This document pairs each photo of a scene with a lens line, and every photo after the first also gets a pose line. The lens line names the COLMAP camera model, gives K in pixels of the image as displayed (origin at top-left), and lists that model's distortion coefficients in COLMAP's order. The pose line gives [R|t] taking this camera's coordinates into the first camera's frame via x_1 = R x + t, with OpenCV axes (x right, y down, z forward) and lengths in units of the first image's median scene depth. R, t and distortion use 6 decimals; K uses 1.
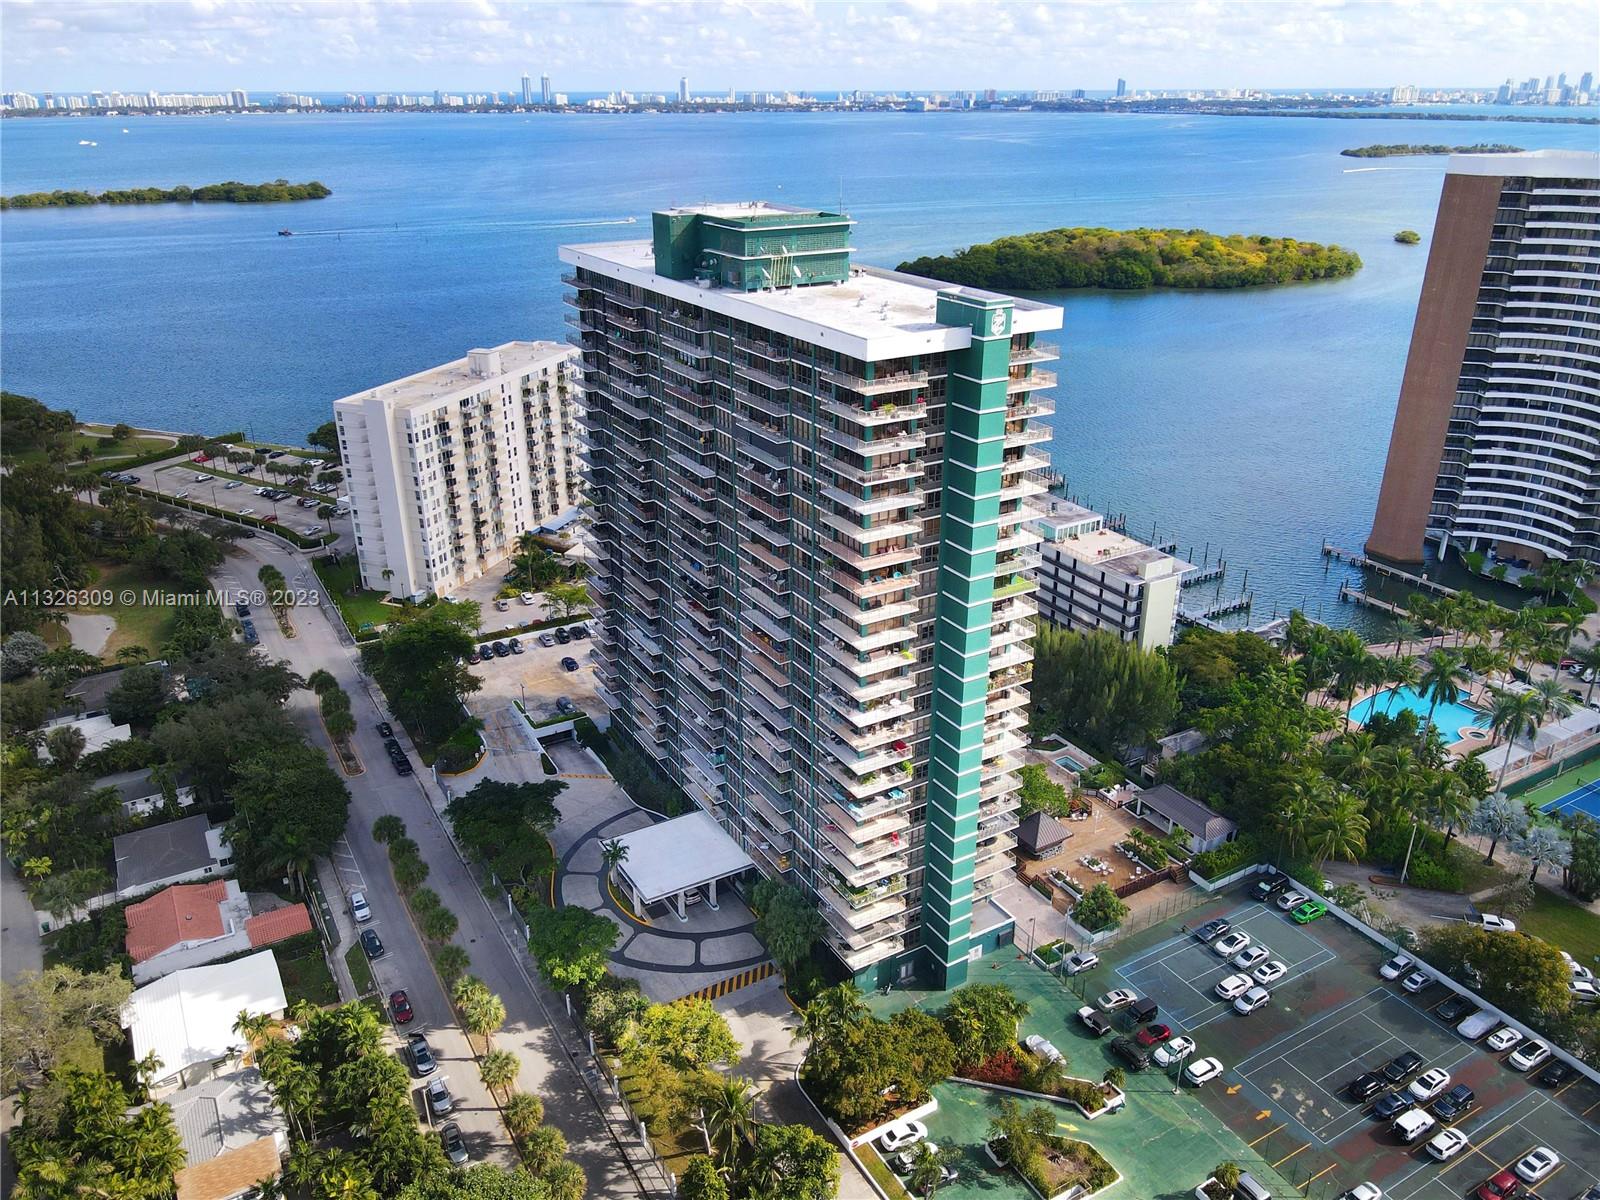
lens RADIAL K [[1195.2, 0, 803.4], [0, 1195.2, 607.4], [0, 0, 1]] dist [-0.001278, 0.033212]
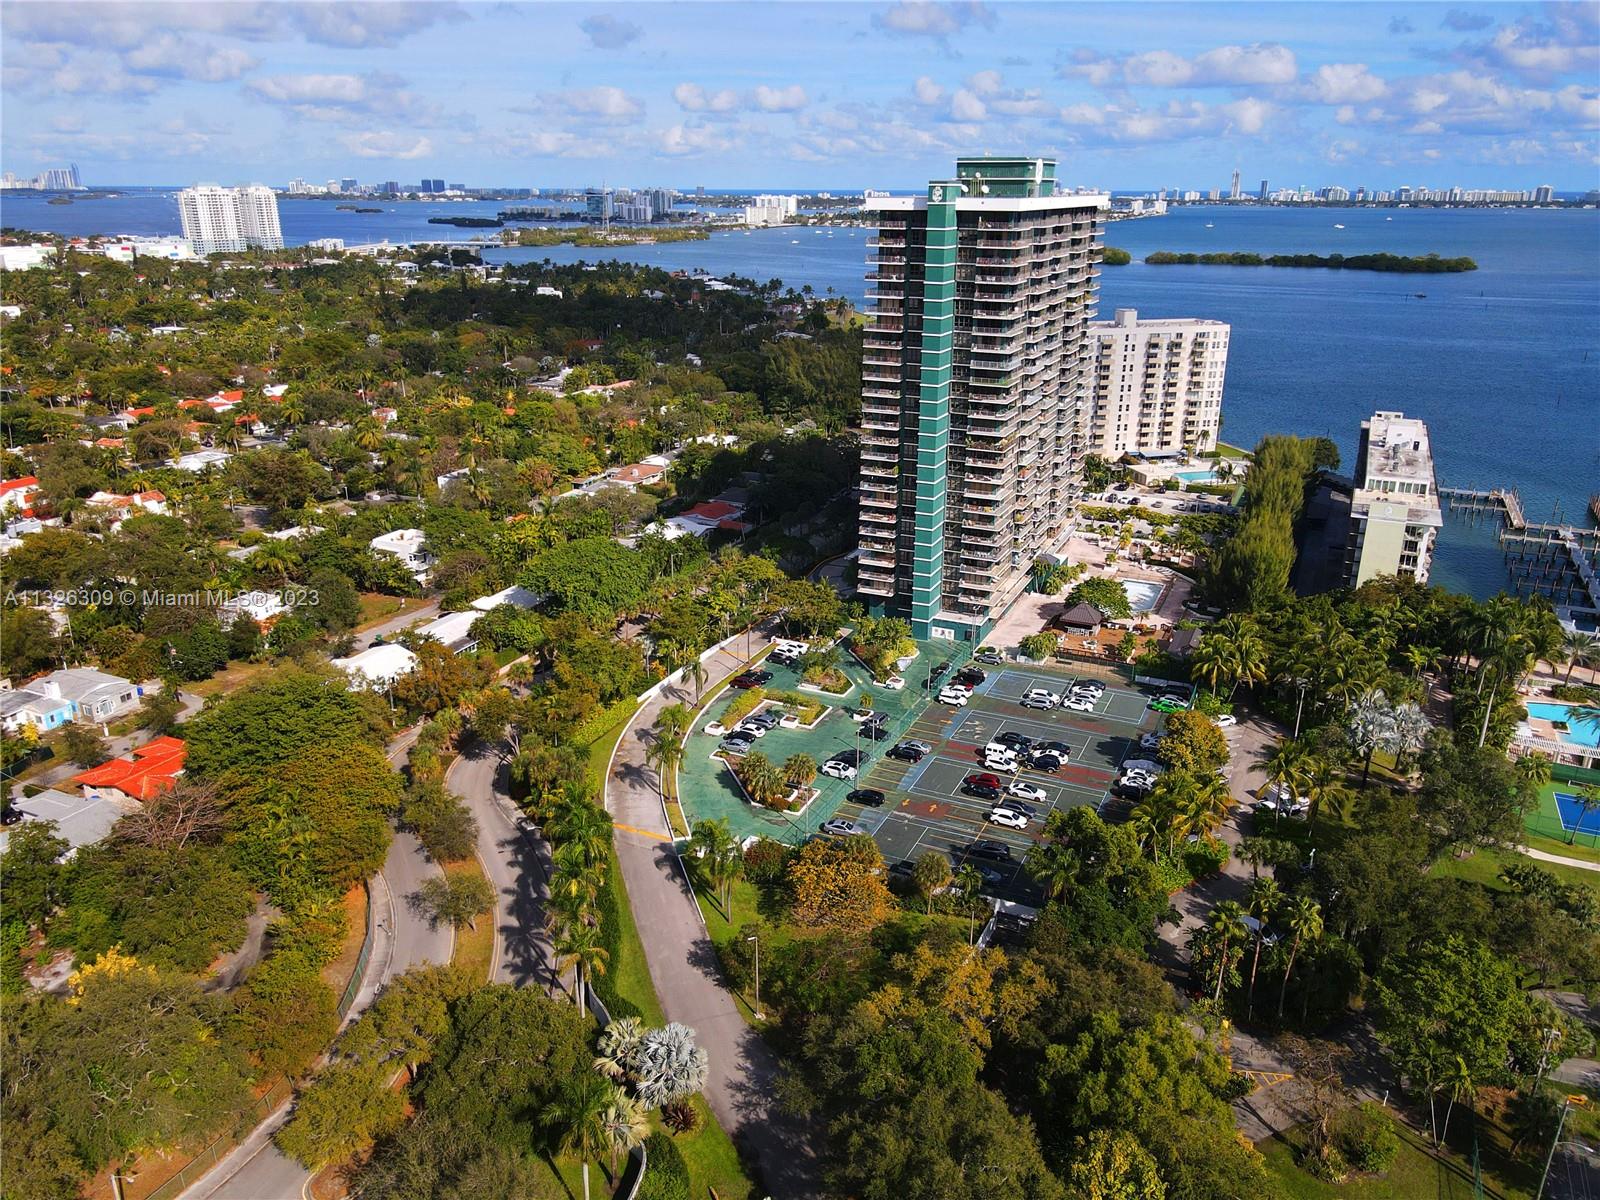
lens RADIAL K [[1195.2, 0, 803.4], [0, 1195.2, 607.4], [0, 0, 1]] dist [-0.001278, 0.033212]
pose [[0.565270, 0.284627, -0.774246, 0.689988], [-0.340711, 0.935346, 0.095101, 0.100900], [0.751257, 0.210037, 0.625698, -0.055269]]
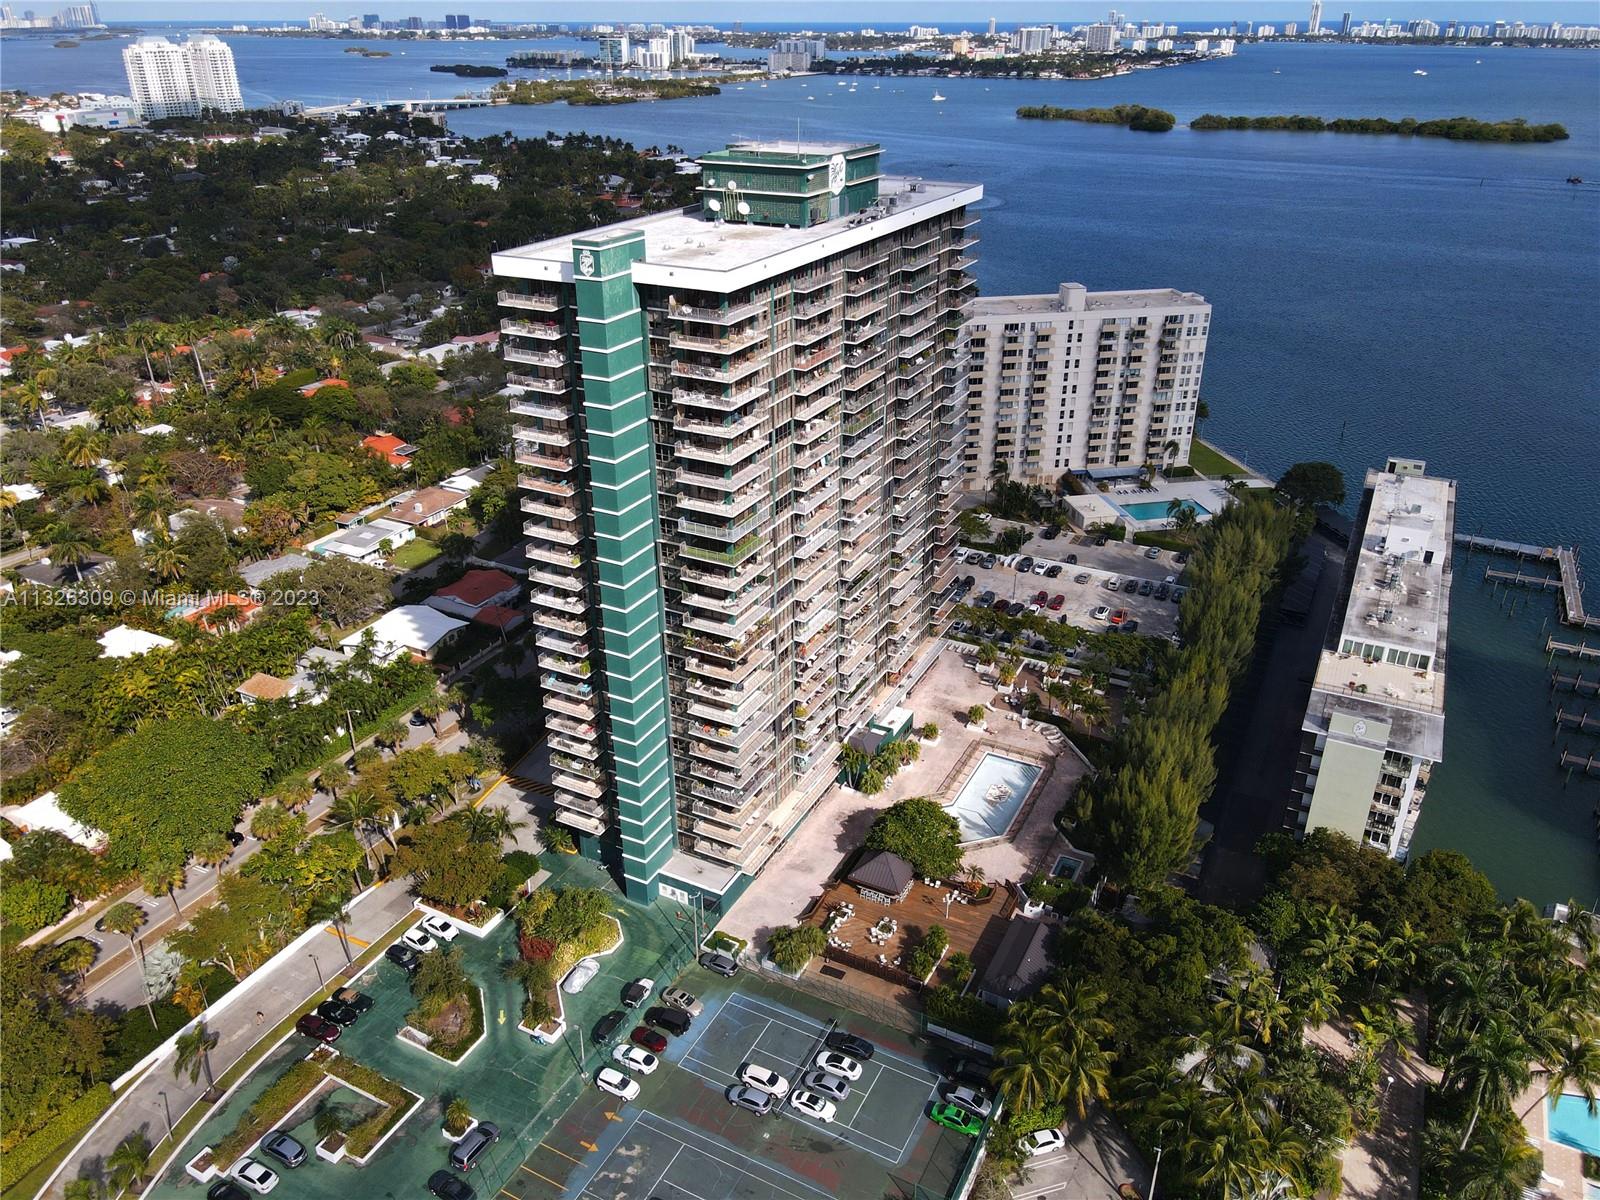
lens RADIAL K [[1183.4, 0, 806.8], [0, 1183.4, 610.9], [0, 0, 1]] dist [0.008432, 0.003130]
pose [[0.531226, 0.388905, -0.752697, 0.496007], [-0.346610, 0.910432, 0.225779, -0.113349], [0.773085, 0.140952, 0.618443, 0.241563]]
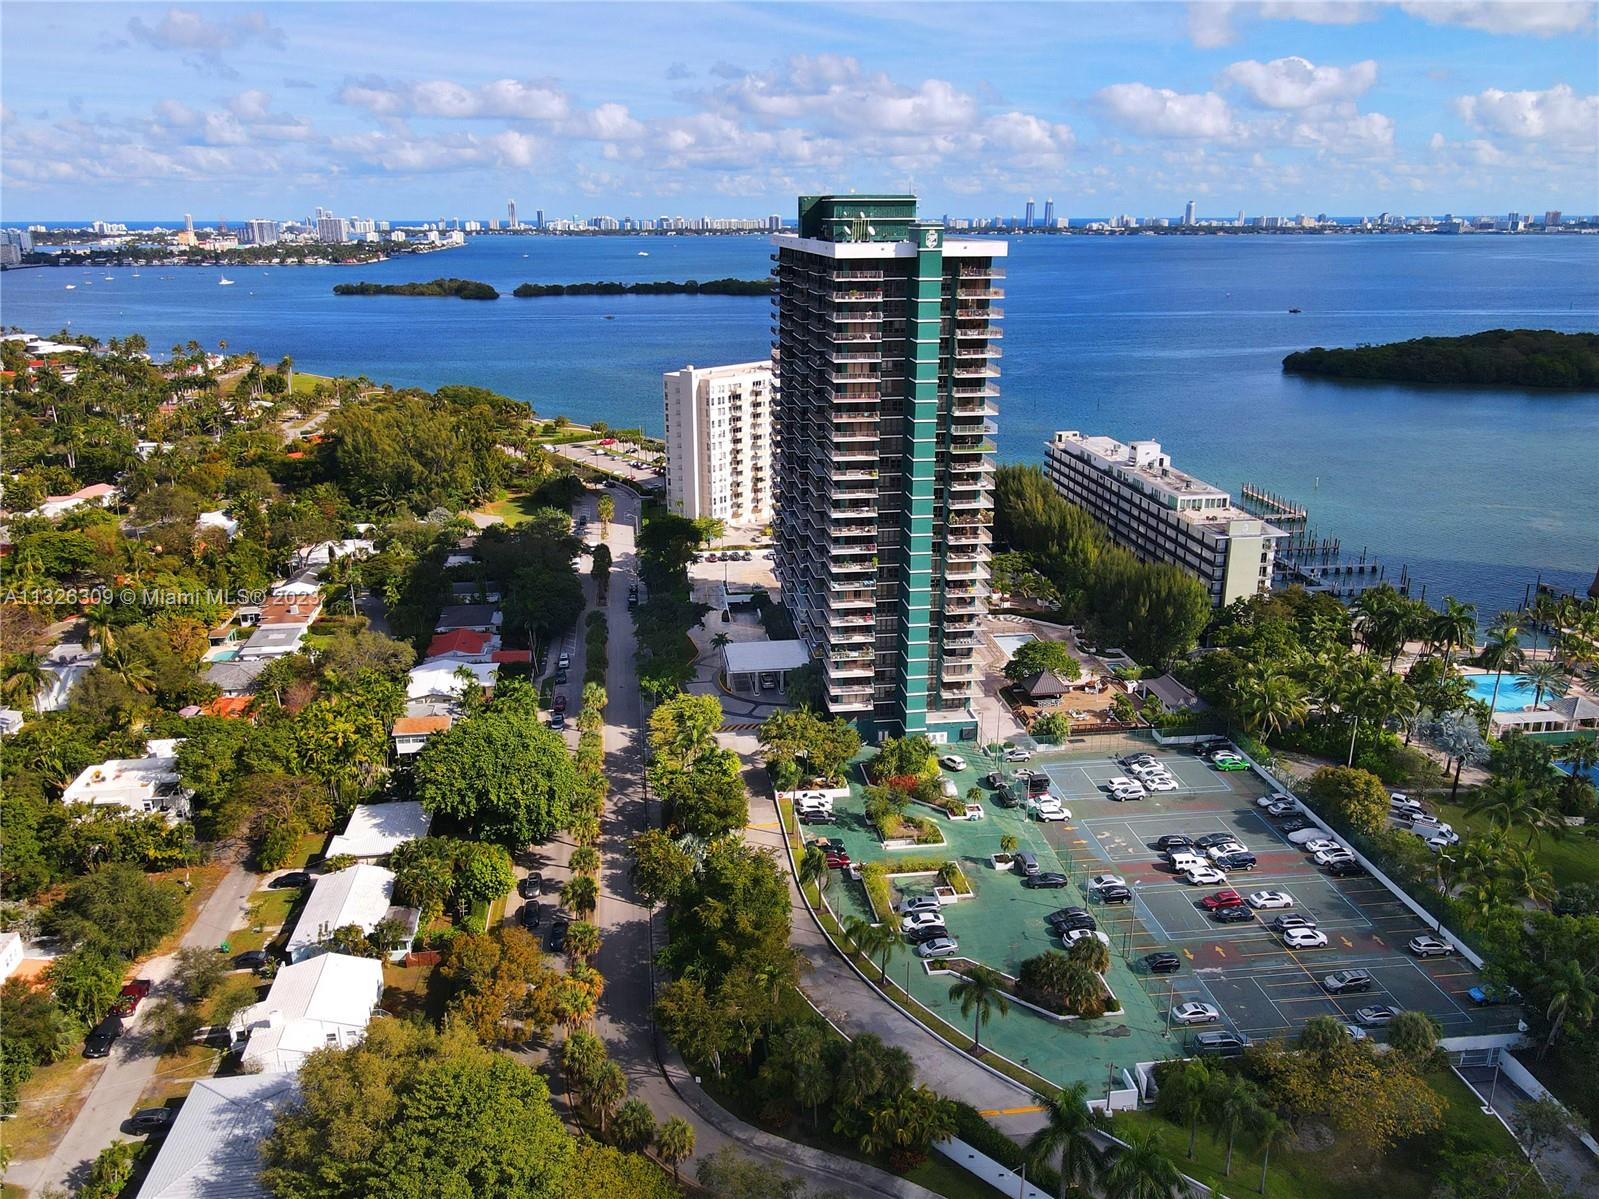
lens RADIAL K [[1226.5, 0, 787.4], [0, 1226.5, 597.4], [0, 0, 1]] dist [0.030776, -0.003409]
pose [[0.918057, 0.120074, -0.377828, 0.275650], [-0.160893, 0.983863, -0.078271, 0.154722], [0.362333, 0.132647, 0.922561, -0.189319]]
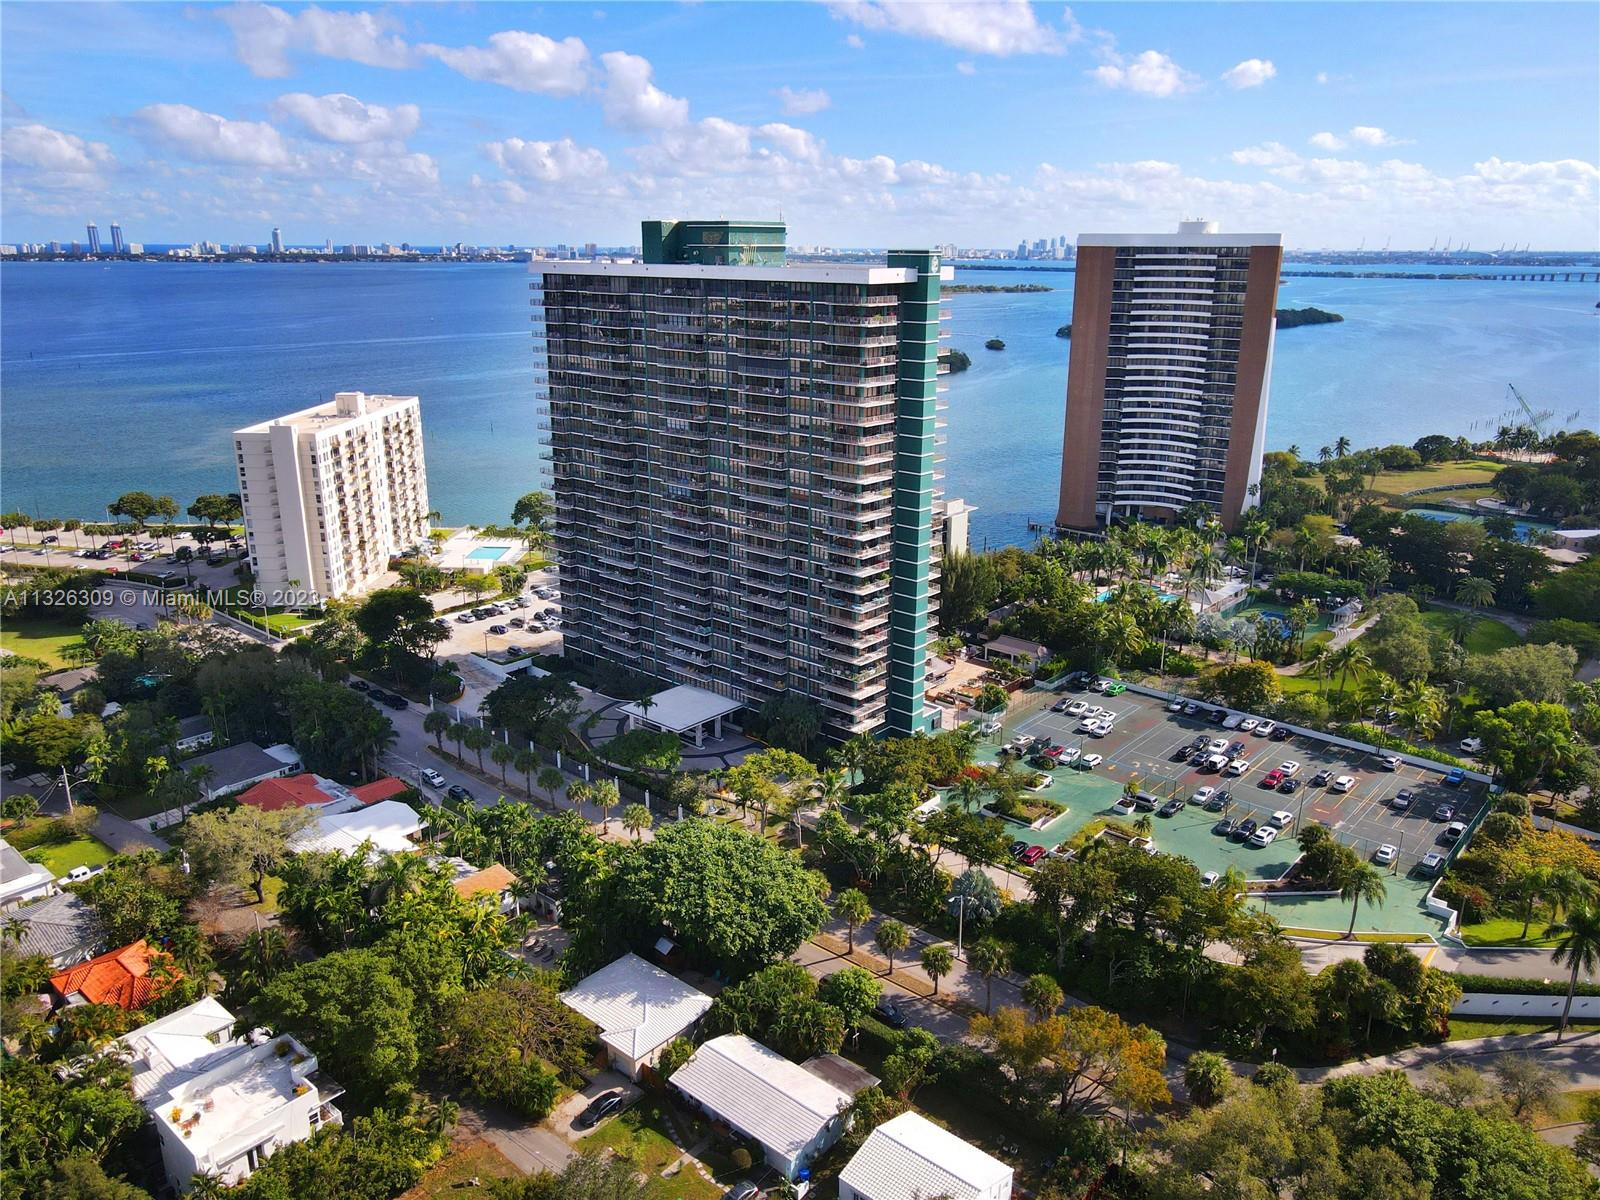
lens RADIAL K [[1183.4, 0, 806.8], [0, 1183.4, 610.9], [0, 0, 1]] dist [0.008432, 0.003130]
pose [[0.947396, -0.087339, 0.307916, -0.227886], [0.121244, 0.988283, -0.092722, 0.149043], [-0.296209, 0.125177, 0.946885, -0.168142]]
